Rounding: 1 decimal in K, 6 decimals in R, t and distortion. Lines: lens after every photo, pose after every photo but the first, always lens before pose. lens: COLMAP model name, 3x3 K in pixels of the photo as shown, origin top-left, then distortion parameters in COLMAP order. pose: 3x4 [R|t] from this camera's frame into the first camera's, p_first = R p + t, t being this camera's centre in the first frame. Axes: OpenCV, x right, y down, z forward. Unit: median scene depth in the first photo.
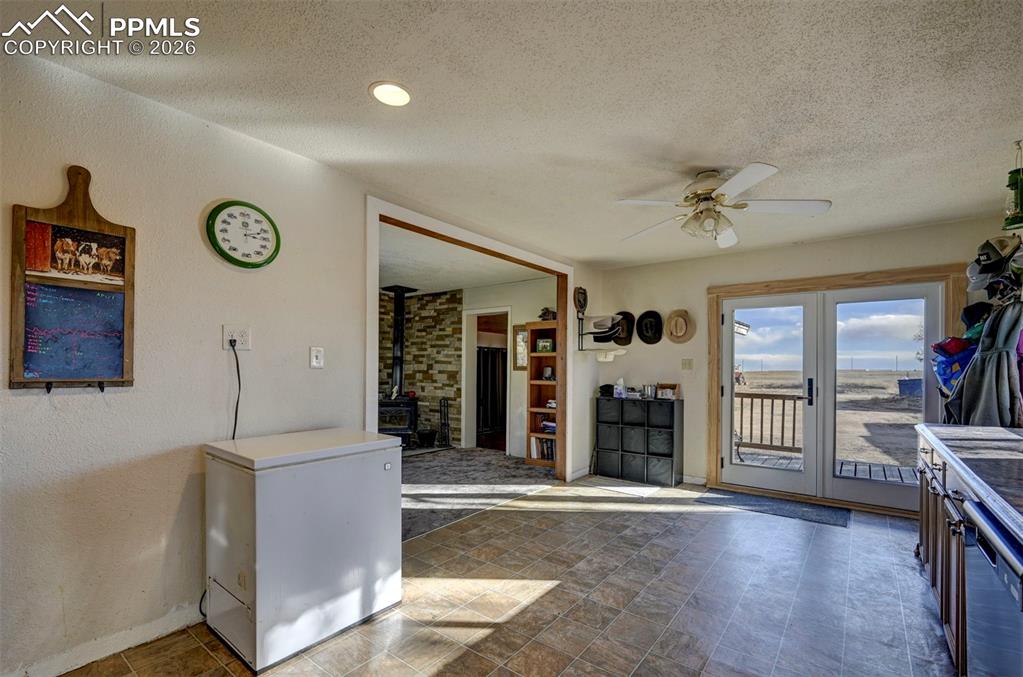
lens RADIAL K [[449.7, 0, 537.0], [0, 449.7, 366.1], [0, 0, 1]] dist [-0.001210, -0.000044]
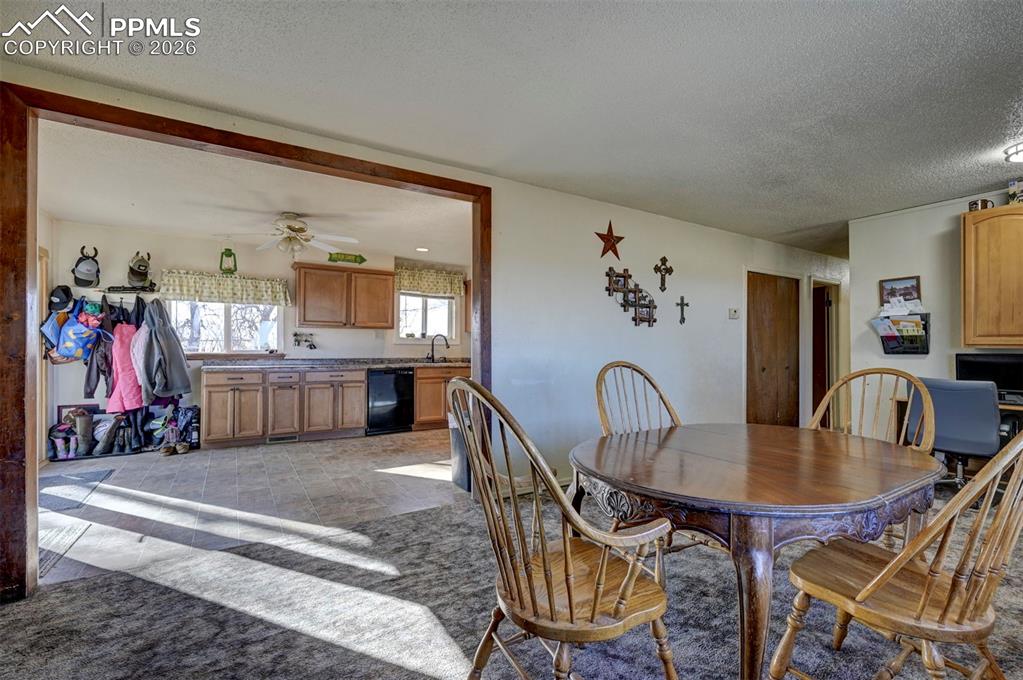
lens RADIAL K [[450.0, 0, 519.6], [0, 450.0, 343.9], [0, 0, 1]] dist [-0.001830, -0.000188]
pose [[-0.930922, -0.006743, 0.365155, -0.554592], [-0.009575, 0.999936, -0.005946, 0.018197], [-0.365092, -0.009032, -0.930928, 1.275943]]
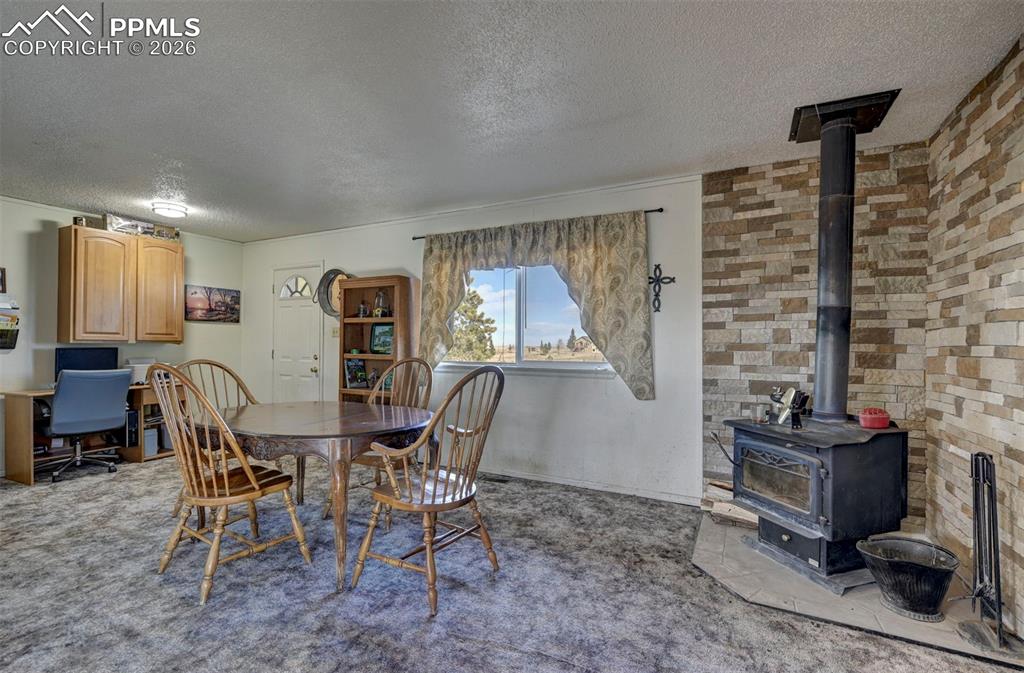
lens RADIAL K [[456.9, 0, 512.2], [0, 456.9, 342.5], [0, 0, 1]] dist [0.000654, 0.000212]
pose [[0.150508, -0.008465, -0.988572, 0.021338], [-0.004694, 0.999946, -0.009277, 0.016842], [0.988598, 0.006036, 0.150461, 1.001697]]
